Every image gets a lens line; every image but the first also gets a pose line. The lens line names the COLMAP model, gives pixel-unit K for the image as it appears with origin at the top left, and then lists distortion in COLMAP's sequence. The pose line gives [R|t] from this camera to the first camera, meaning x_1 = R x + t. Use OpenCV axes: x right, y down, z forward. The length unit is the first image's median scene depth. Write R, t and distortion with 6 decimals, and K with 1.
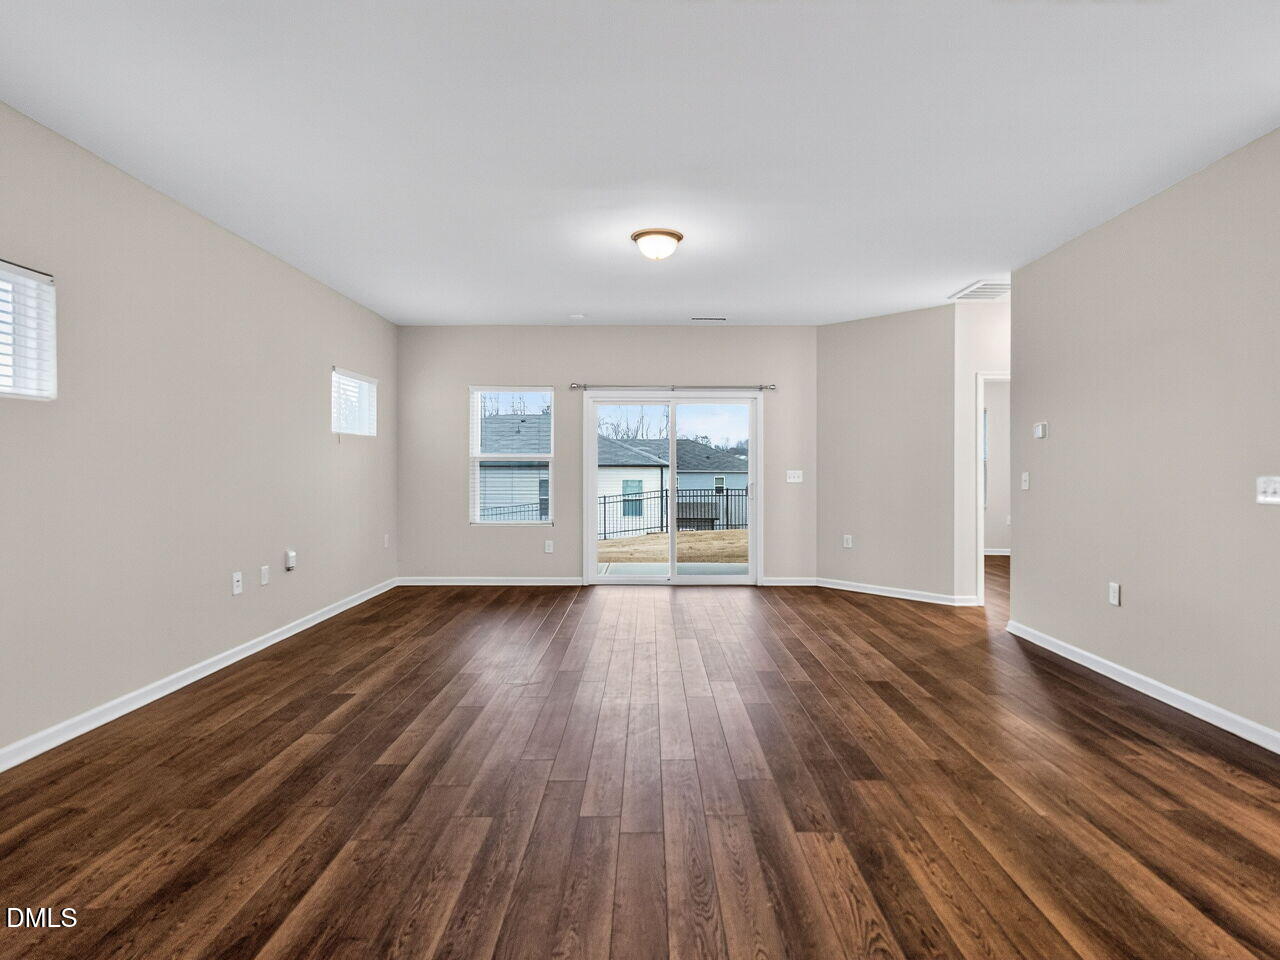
lens RADIAL K [[644.9, 0, 634.4], [0, 644.9, 479.4], [0, 0, 1]] dist [0.011473, -0.001895]
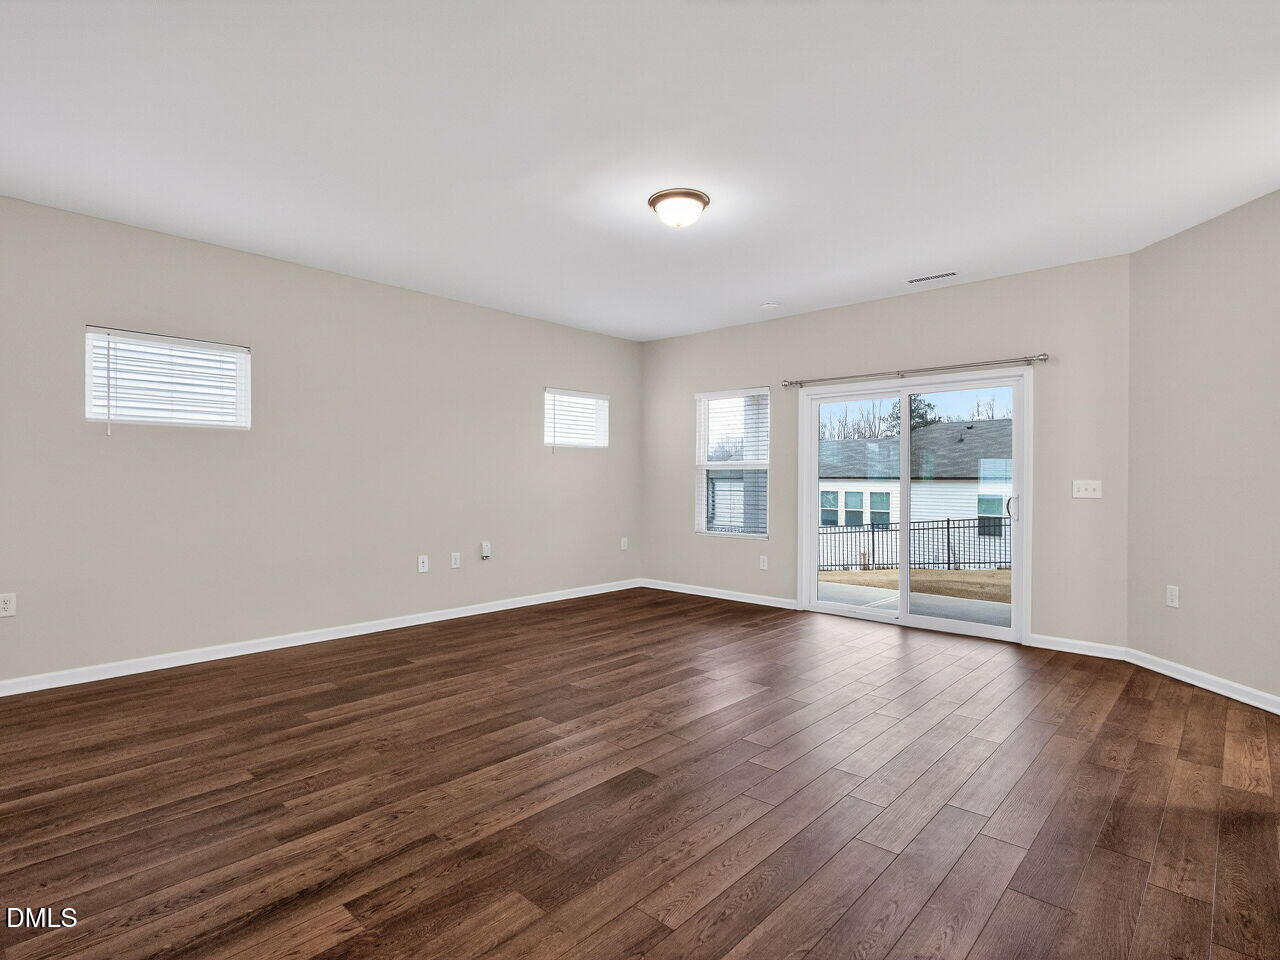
lens RADIAL K [[644.9, 0, 636.3], [0, 644.9, 485.9], [0, 0, 1]] dist [0.011473, -0.001895]
pose [[0.744894, 0.010291, -0.667103, 0.350349], [-0.016242, 0.999864, -0.002711, 0.001671], [0.666985, 0.012855, 0.744961, 0.203692]]
